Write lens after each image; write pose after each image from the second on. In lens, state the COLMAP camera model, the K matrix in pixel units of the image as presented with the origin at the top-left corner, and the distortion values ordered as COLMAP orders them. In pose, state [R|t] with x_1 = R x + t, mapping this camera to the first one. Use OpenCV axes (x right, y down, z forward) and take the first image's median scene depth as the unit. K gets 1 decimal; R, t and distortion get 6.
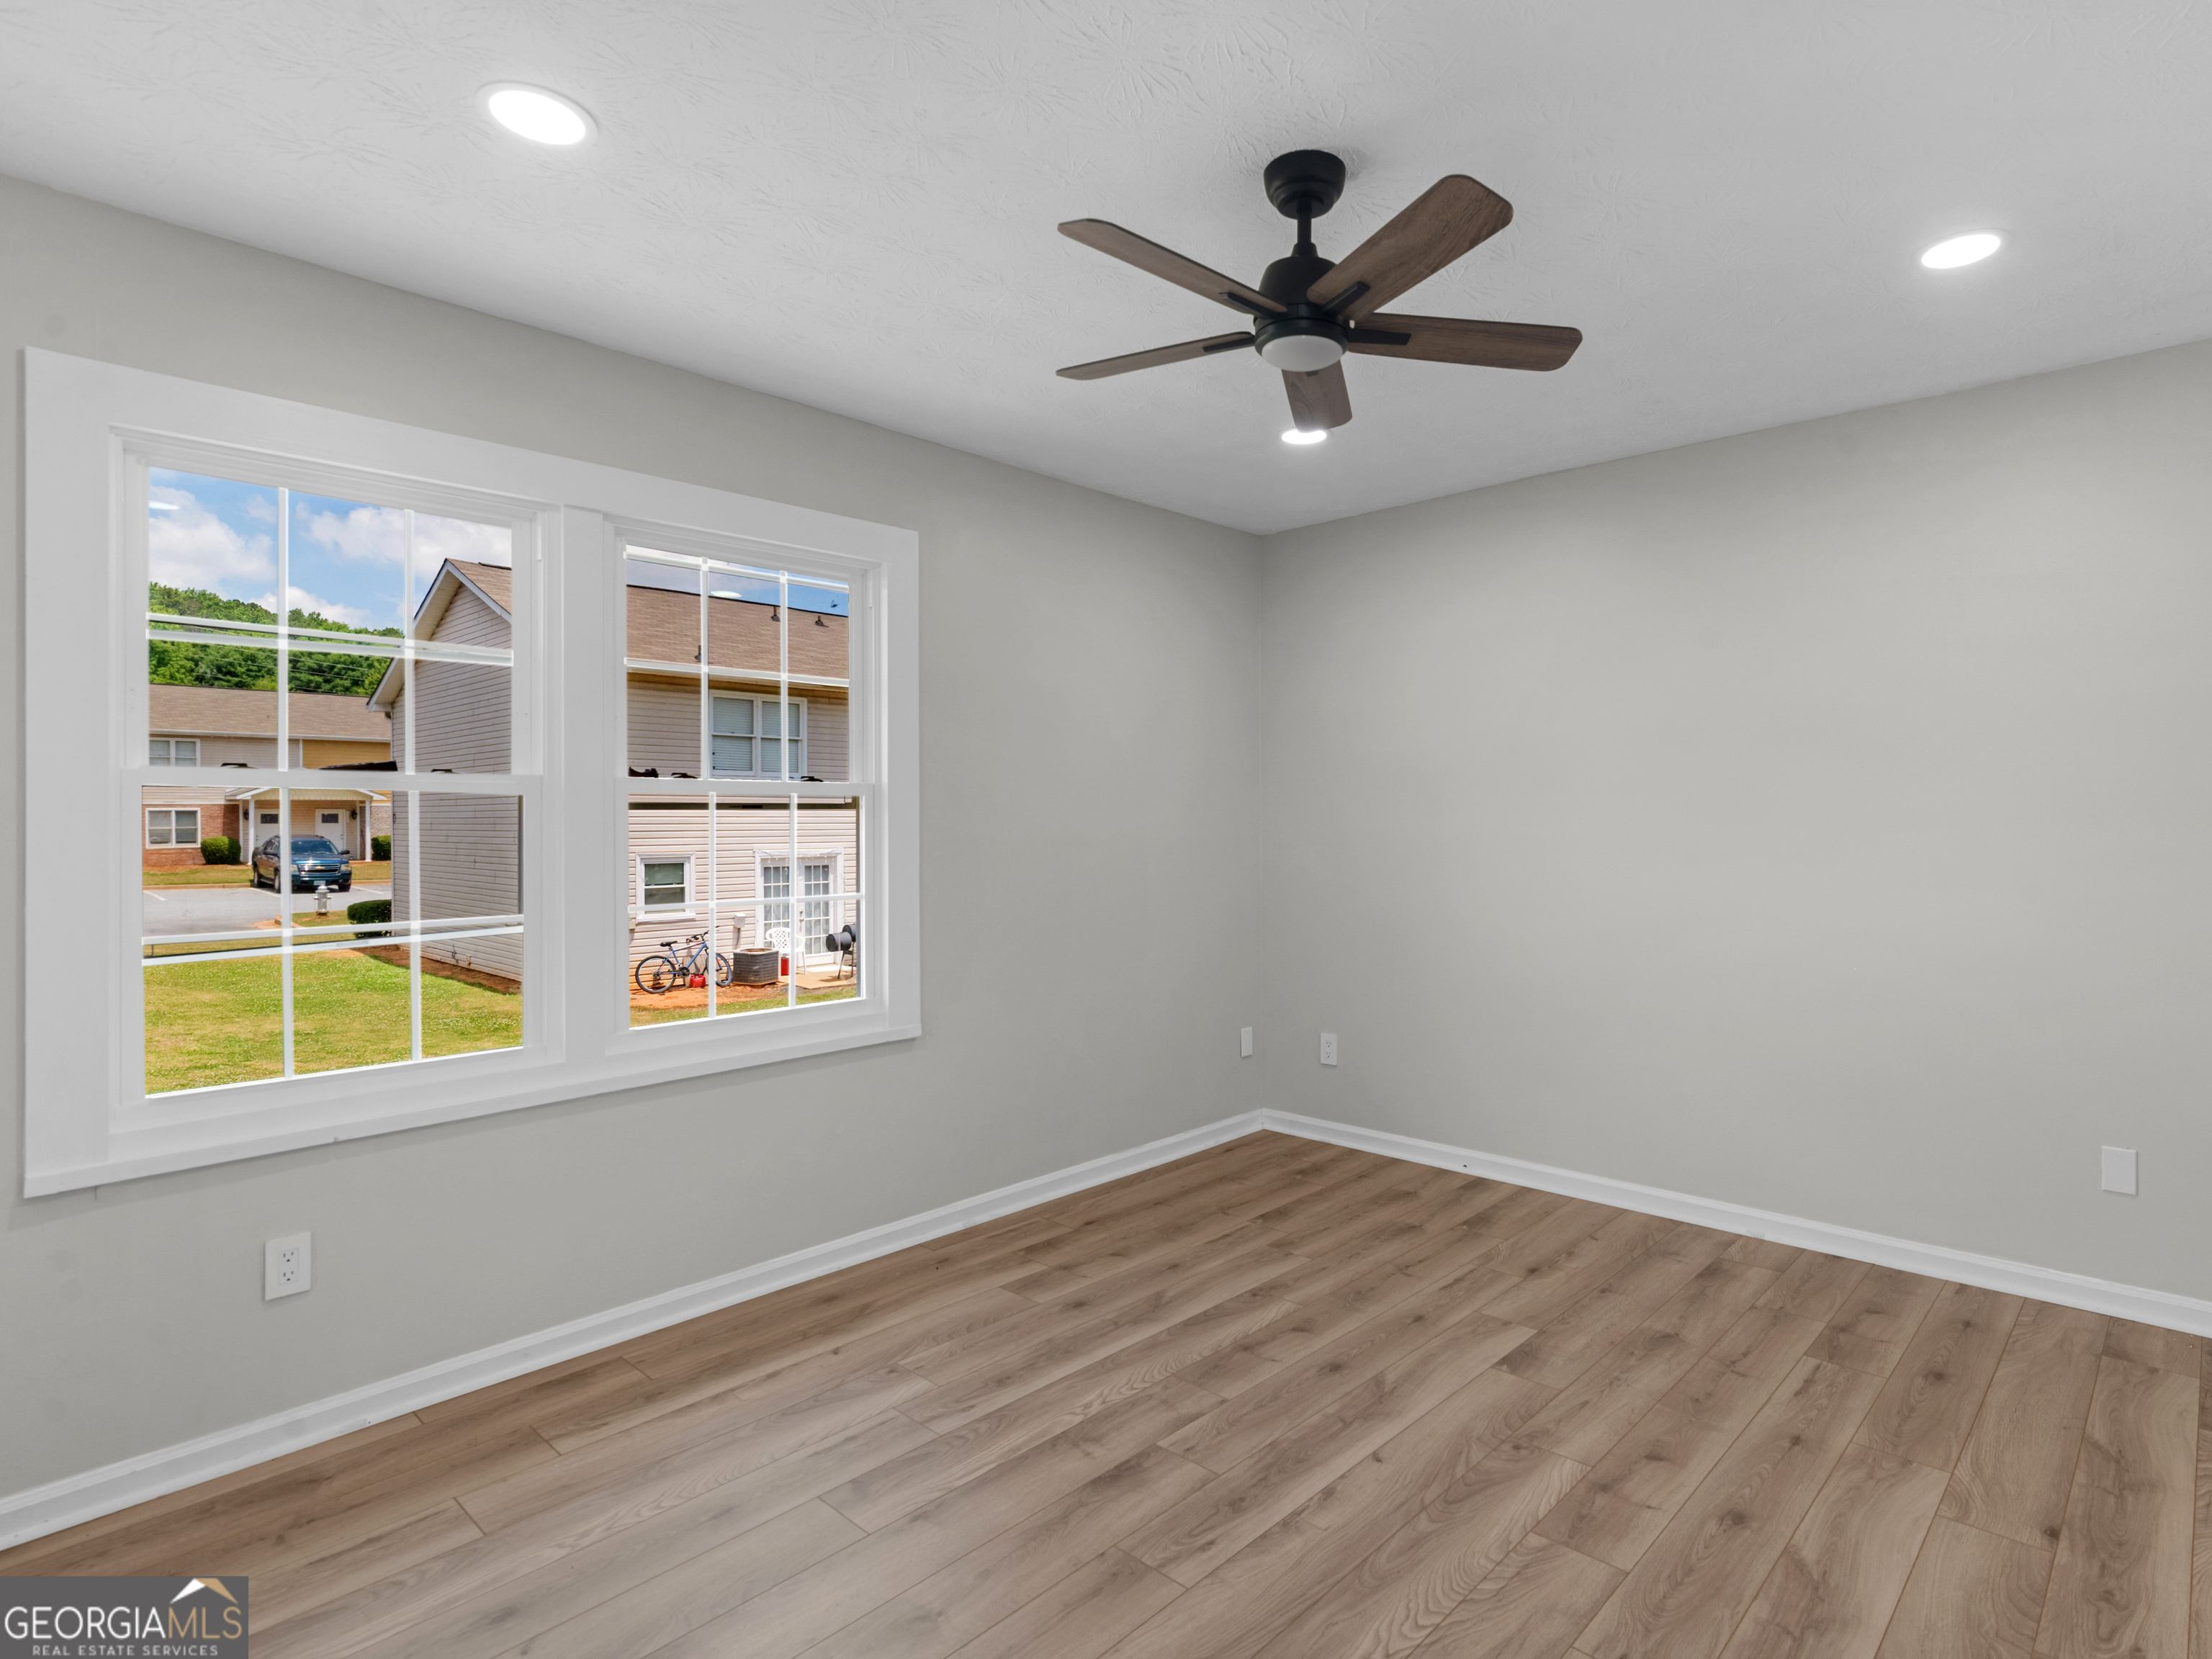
lens RADIAL K [[1161.9, 0, 1197.7], [0, 1161.9, 828.8], [0, 0, 1]] dist [0.000993, 0.001055]
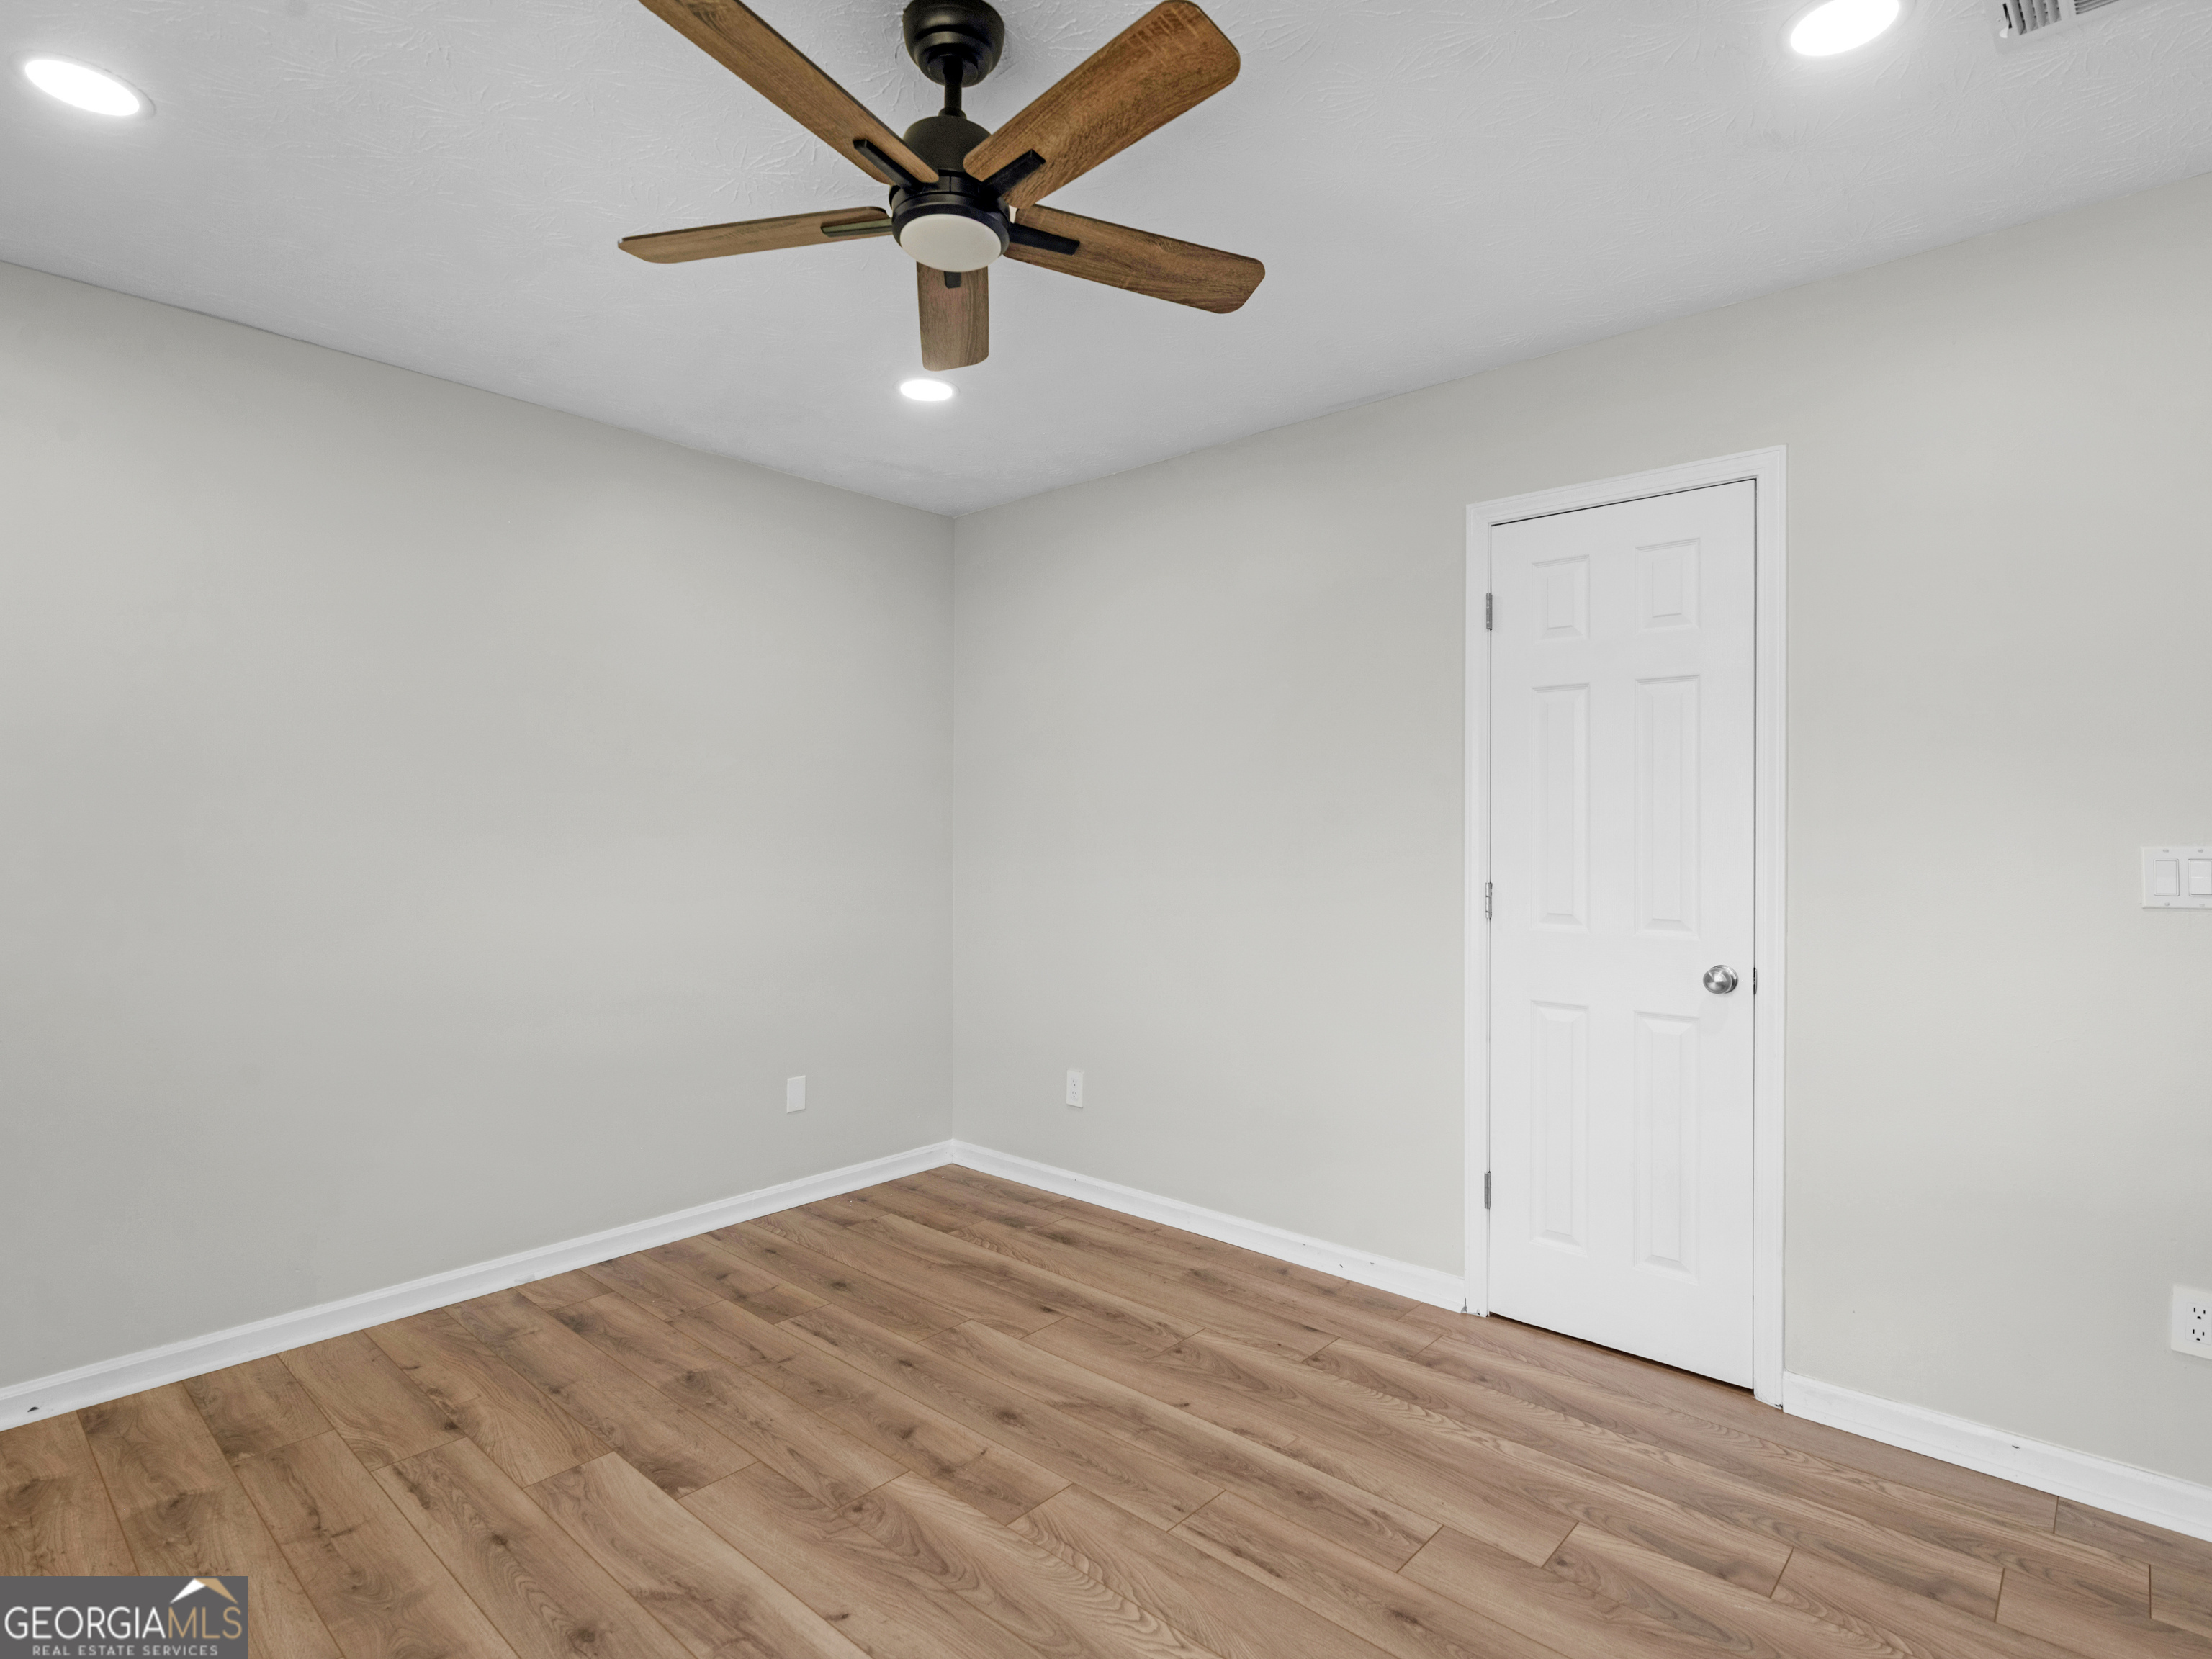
lens RADIAL K [[1146.3, 0, 1106.6], [0, 1146.3, 826.0], [0, 0, 1]] dist [-0.001292, -0.000380]
pose [[0.010713, 0.001195, 0.999942, -0.514096], [0.008583, 0.999962, -0.001287, -0.007293], [-0.999906, 0.008597, 0.010702, 0.636587]]
